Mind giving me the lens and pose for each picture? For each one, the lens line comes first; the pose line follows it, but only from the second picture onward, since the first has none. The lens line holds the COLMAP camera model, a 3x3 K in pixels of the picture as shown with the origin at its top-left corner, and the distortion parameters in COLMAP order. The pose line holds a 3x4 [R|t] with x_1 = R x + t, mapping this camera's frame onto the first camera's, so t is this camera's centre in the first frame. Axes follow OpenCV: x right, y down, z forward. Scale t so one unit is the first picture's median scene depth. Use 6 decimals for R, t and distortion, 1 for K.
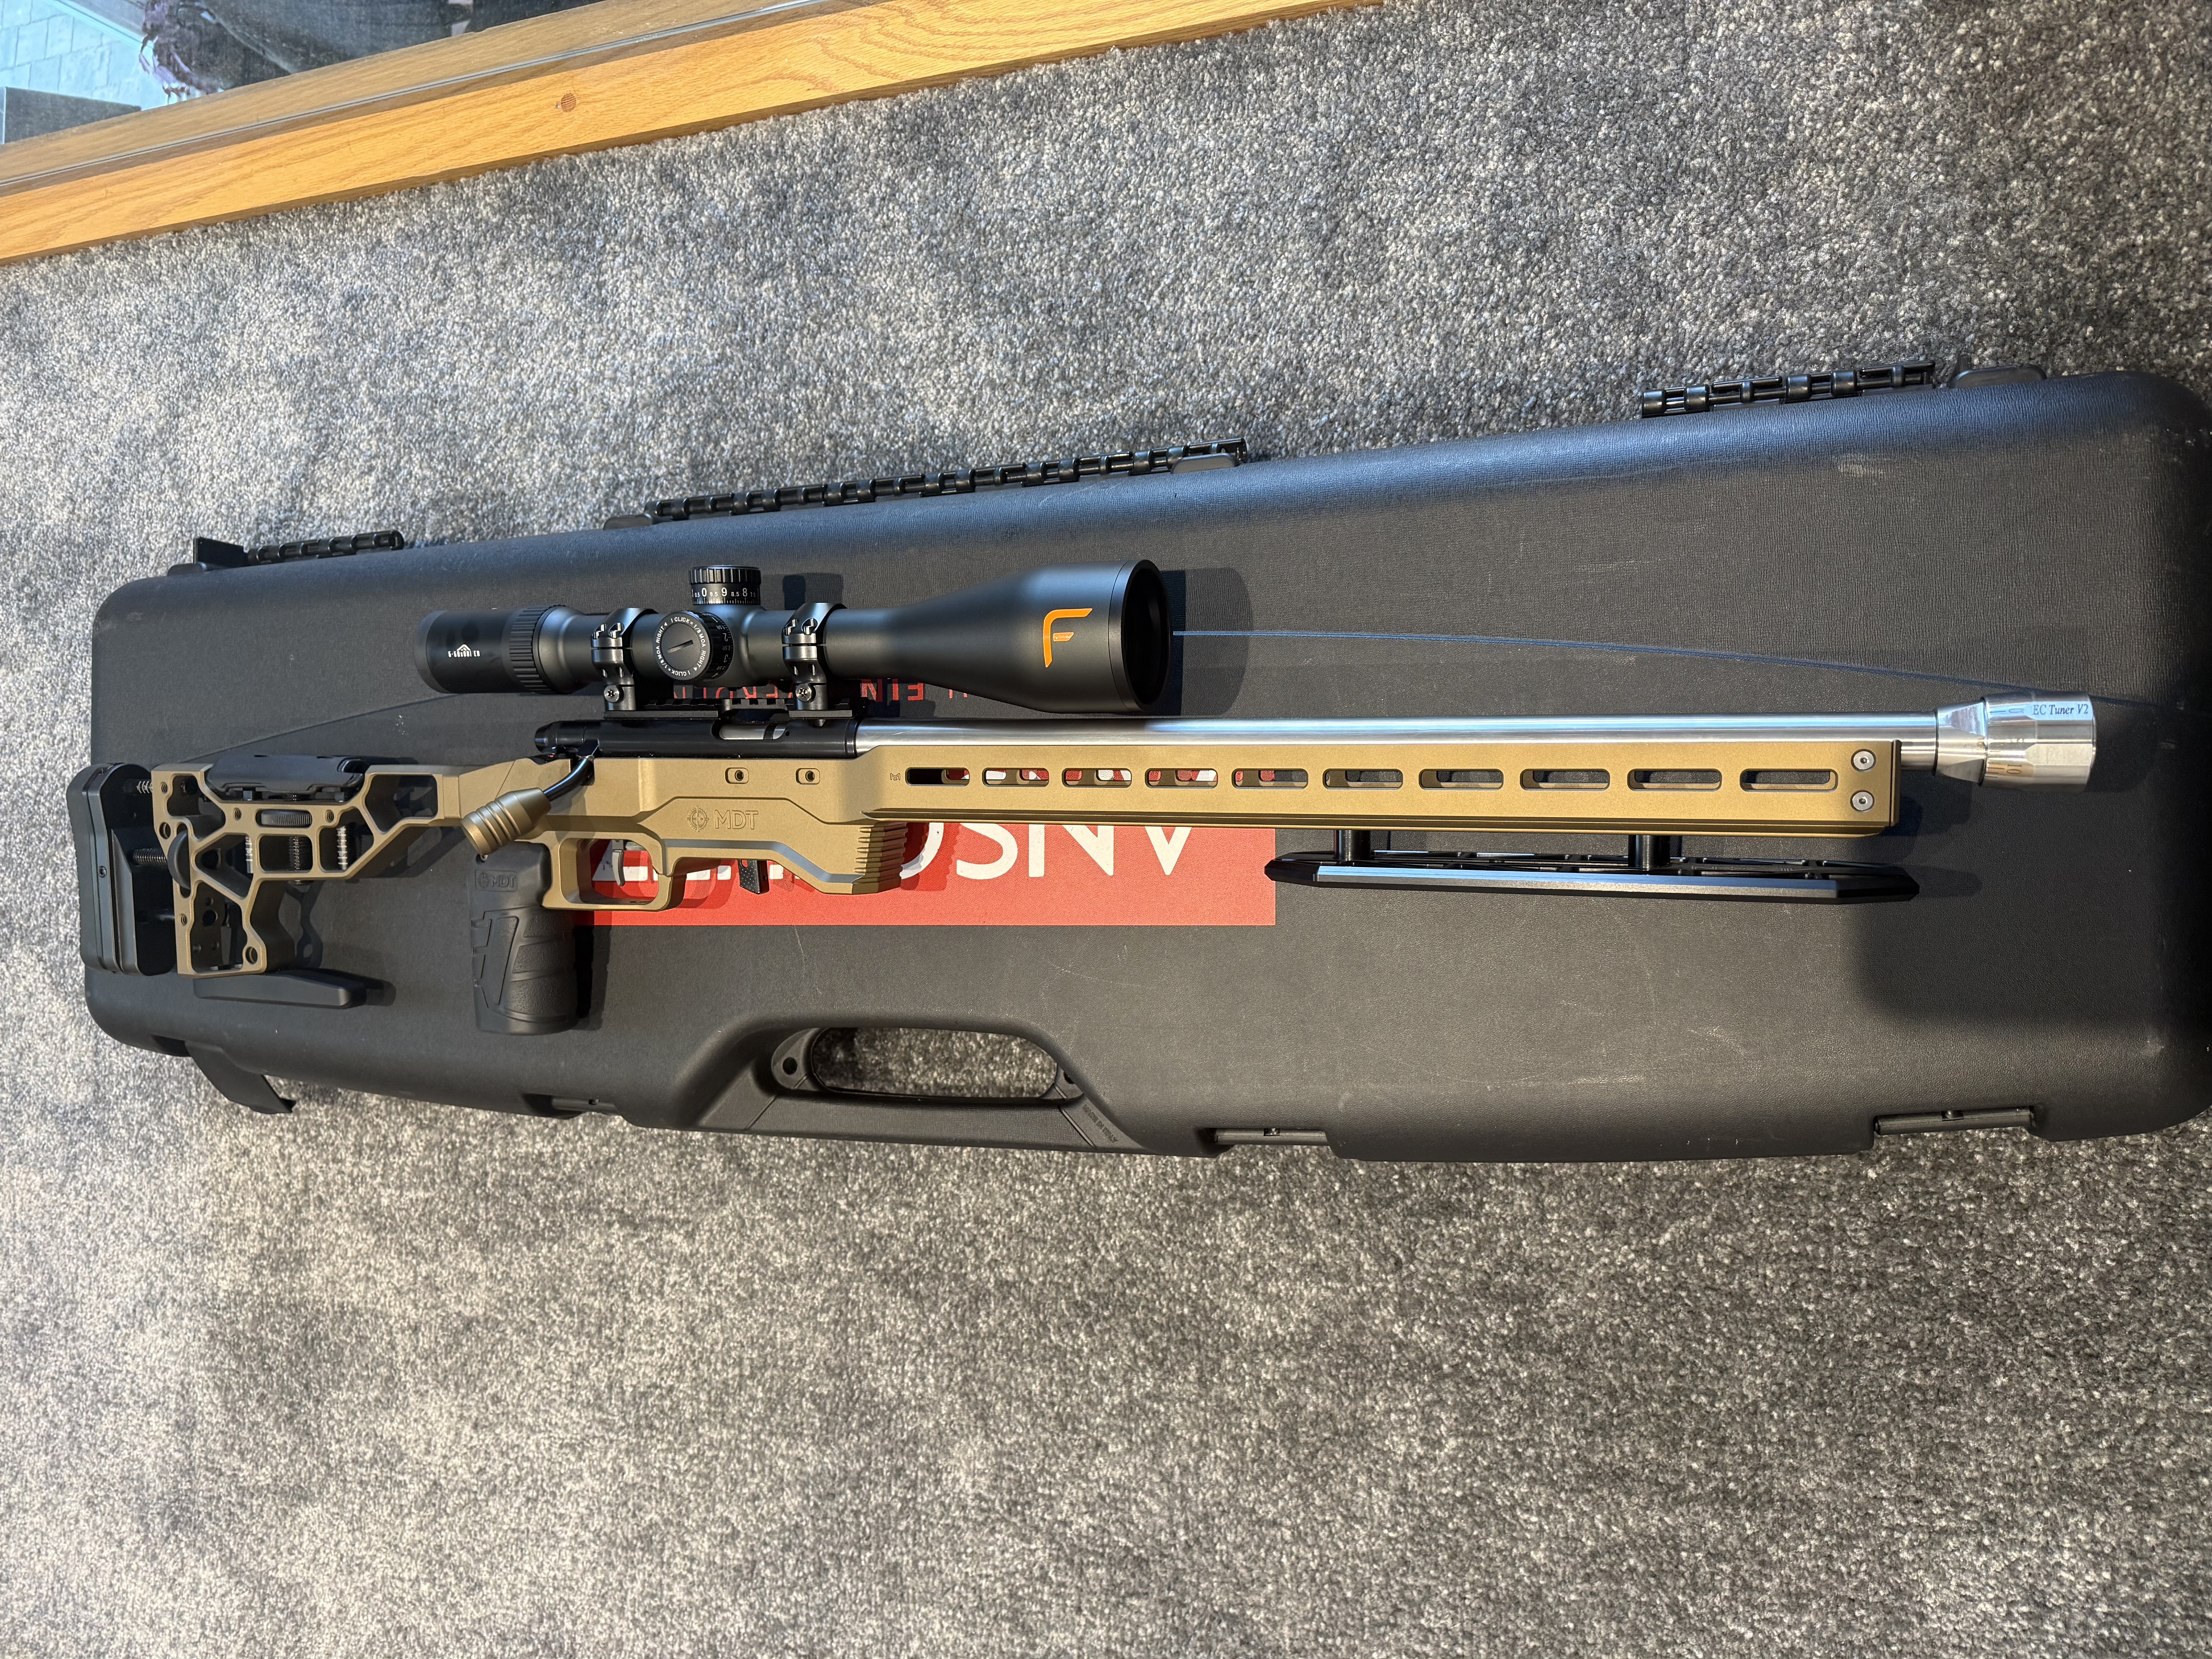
lens RADIAL K [[1522.3, 0, 1158.3], [0, 1522.3, 827.5], [0, 0, 1]] dist [-0.003051, -0.007317]
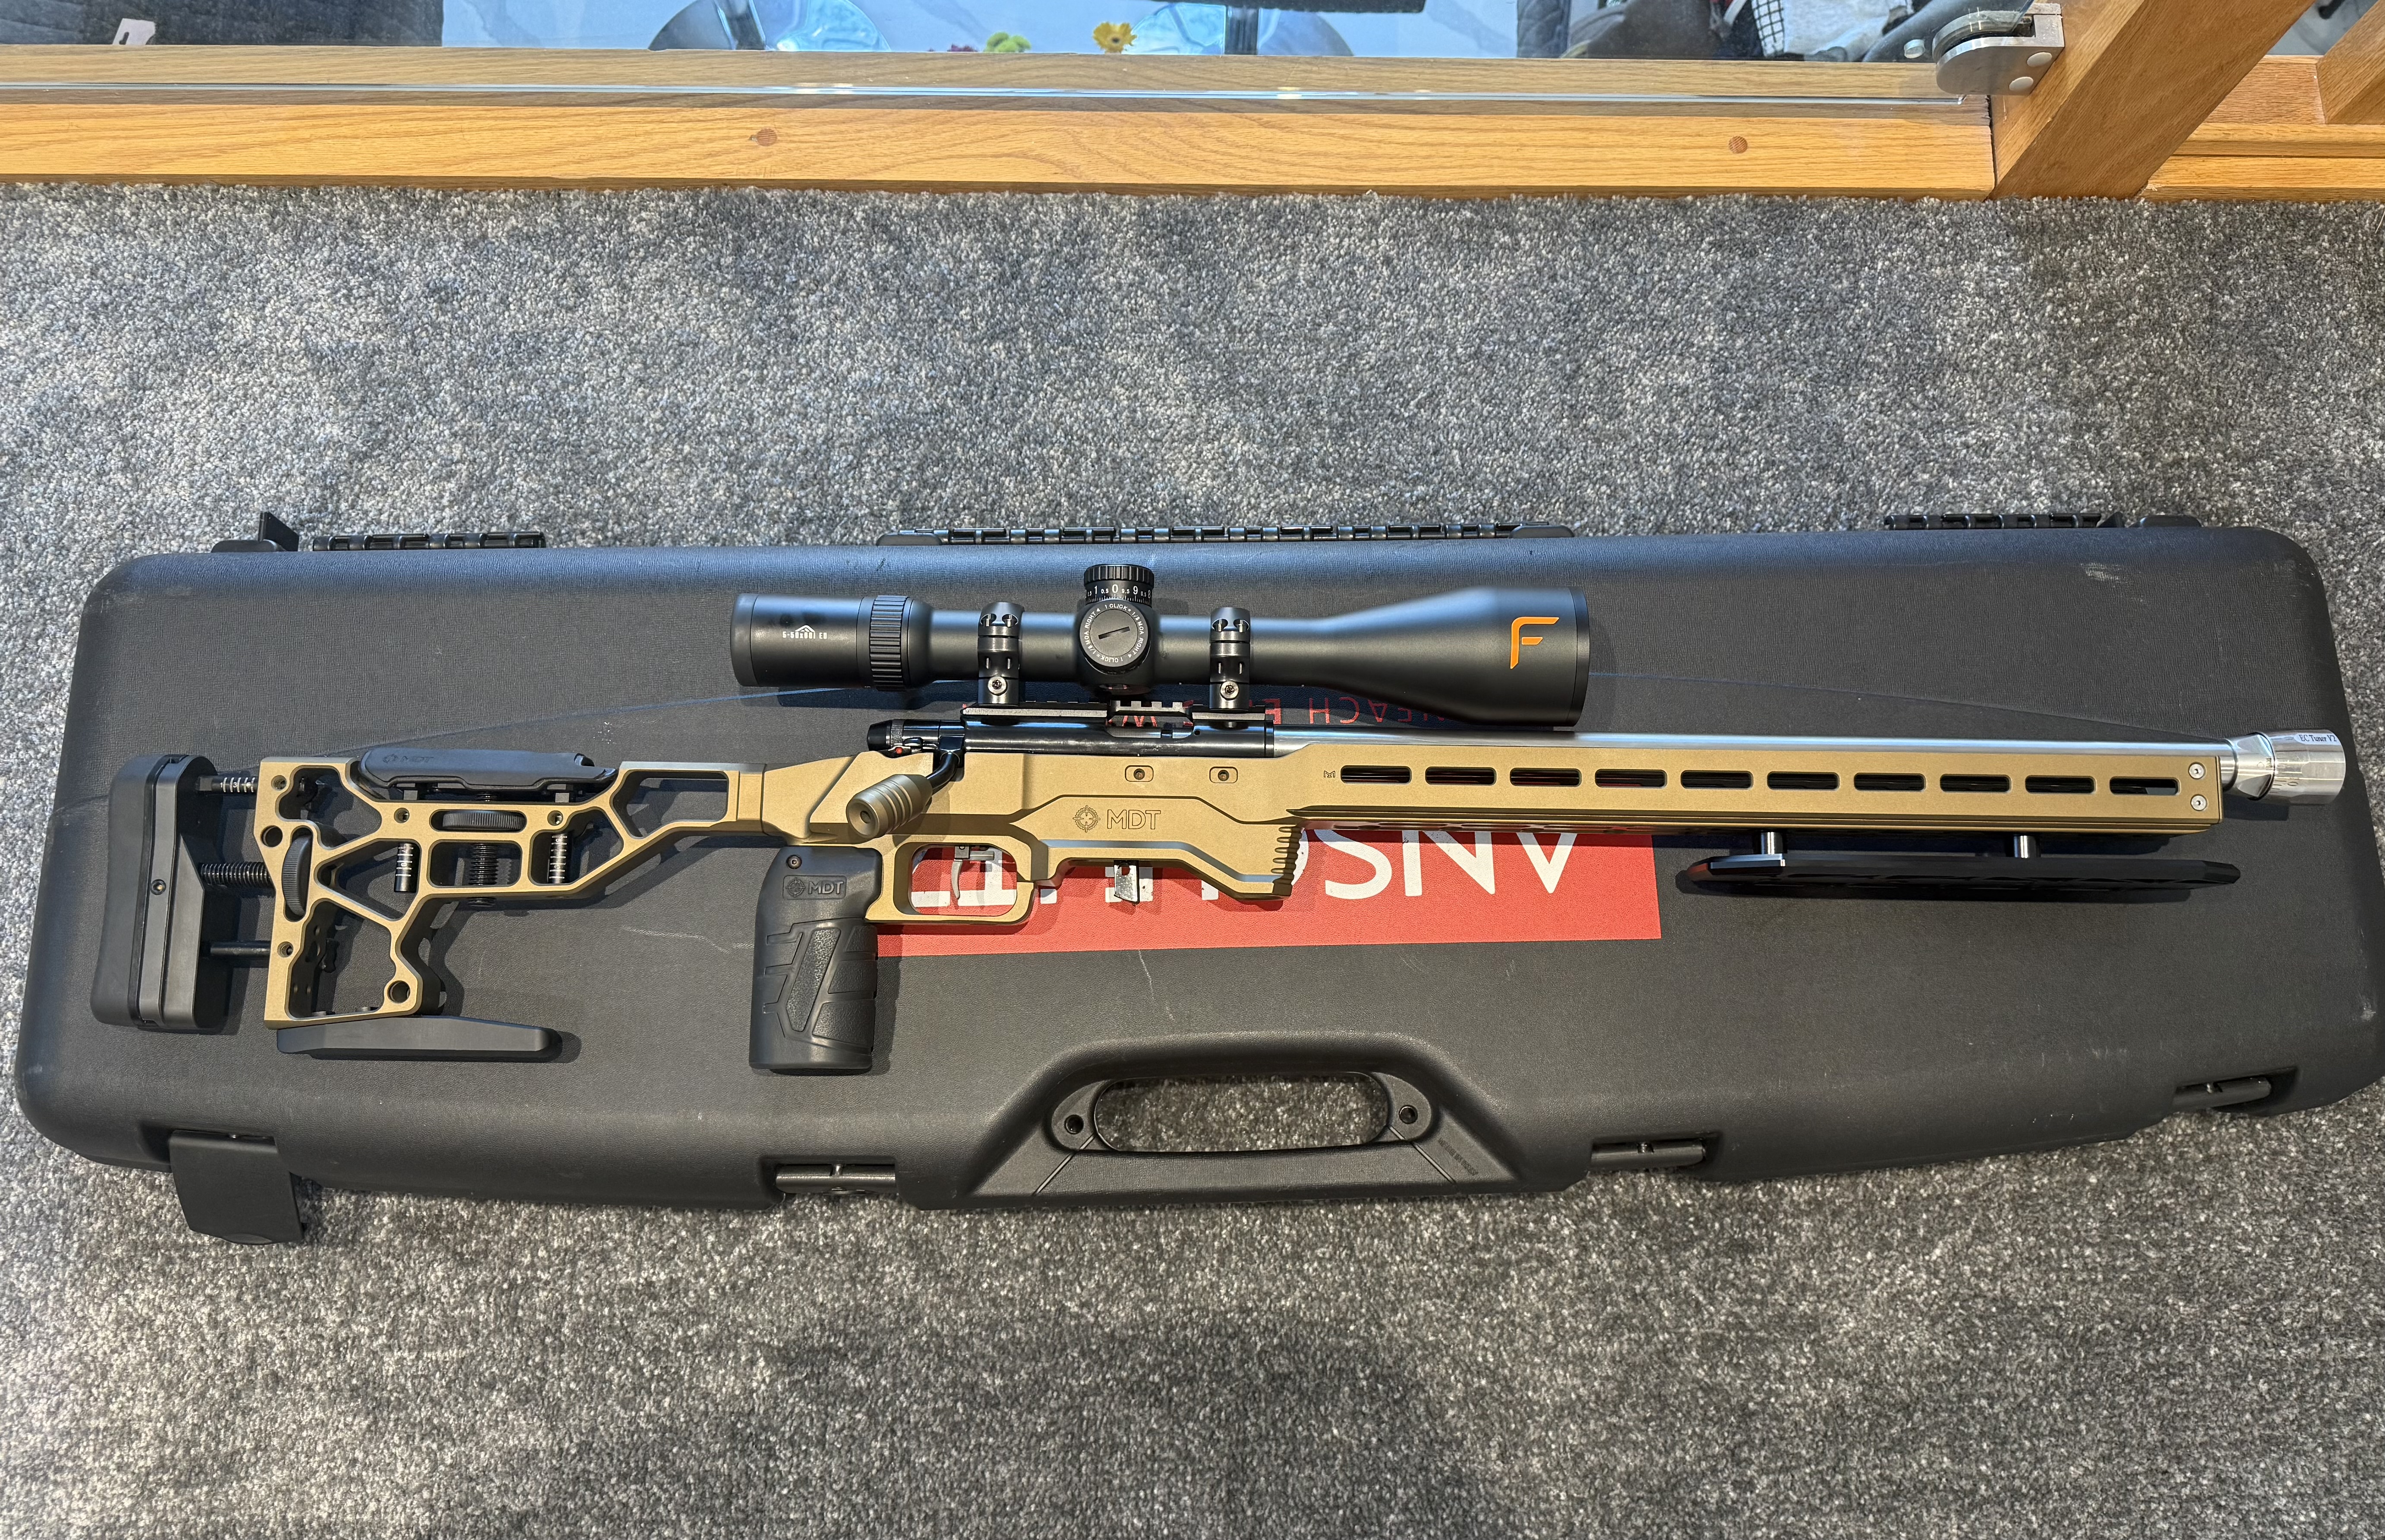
lens RADIAL K [[1775.5, 0, 1294.8], [0, 1775.5, 782.9], [0, 0, 1]] dist [-0.003601, -0.009195]
pose [[0.926190, 0.077340, 0.369039, -0.550576], [0.011826, 0.972298, -0.233446, 0.216787], [-0.376871, 0.220580, 0.899618, -0.046370]]
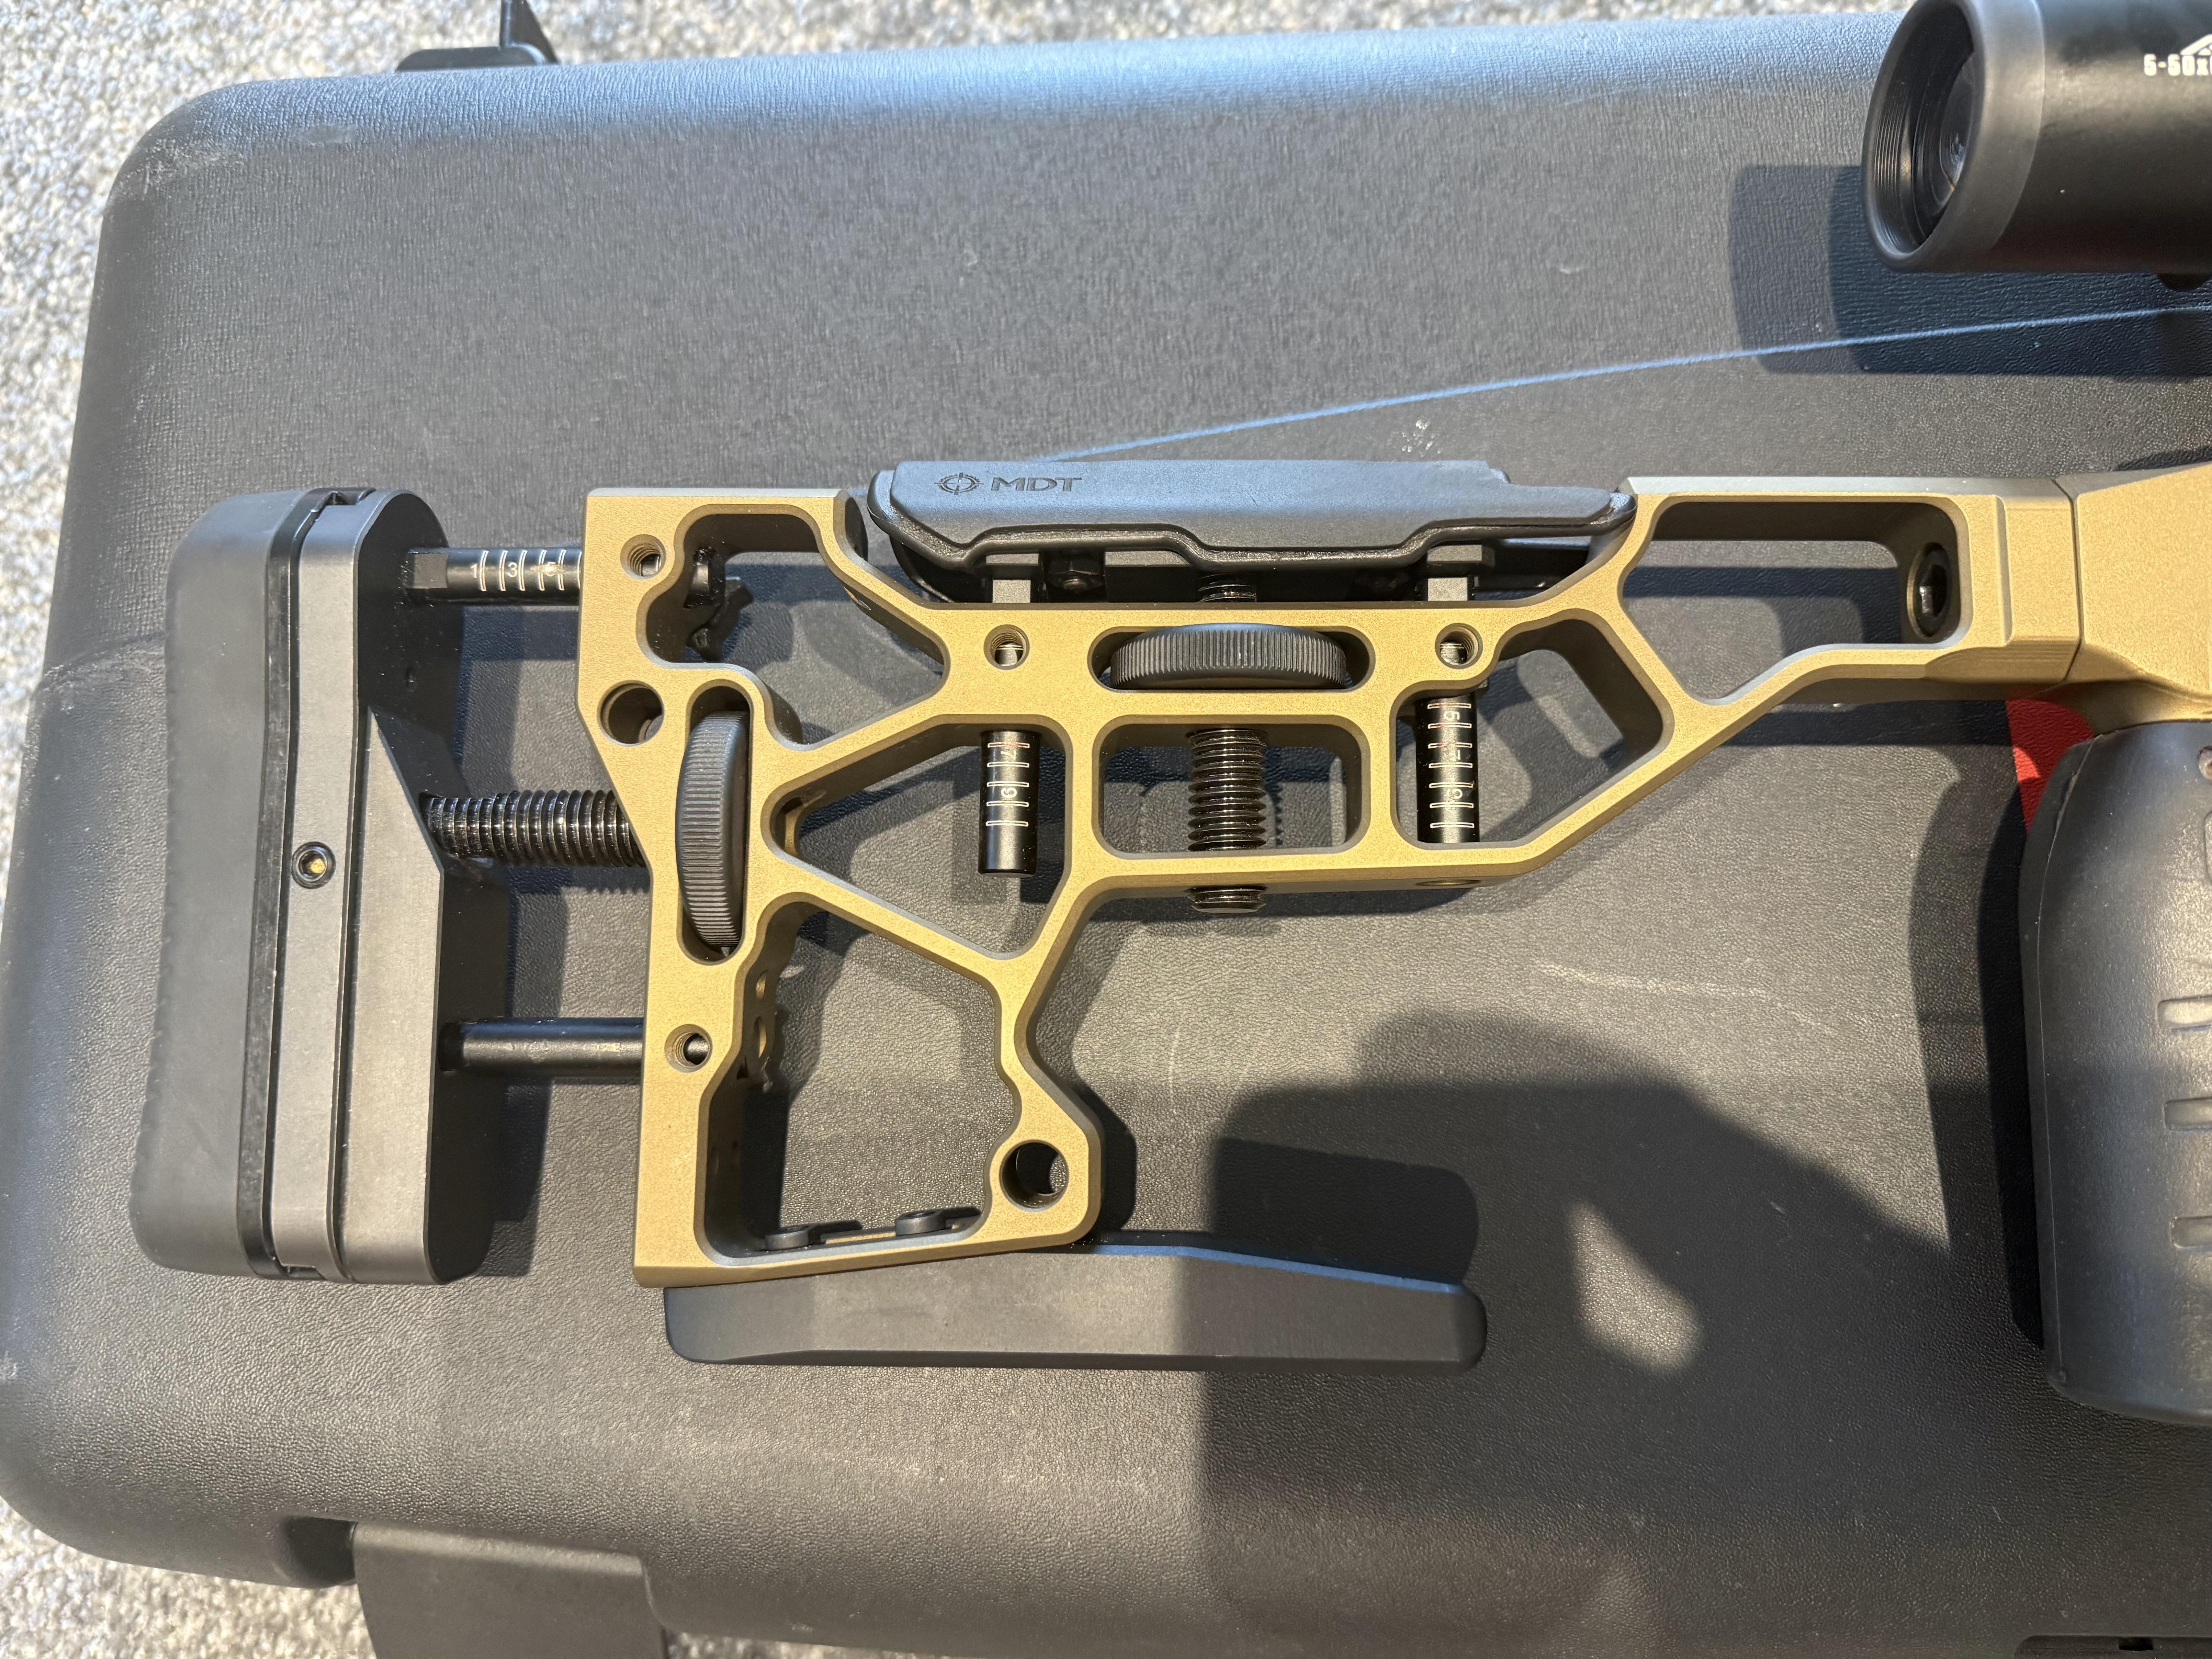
lens RADIAL K [[1572.5, 0, 1106.0], [0, 1572.5, 829.5], [0, 0, 1]] dist [-0.006065, -0.010106]
pose [[0.950674, 0.055042, 0.305268, -0.720999], [0.007843, 0.979550, -0.201046, 0.086584], [-0.310092, 0.193523, 0.930802, 0.788378]]
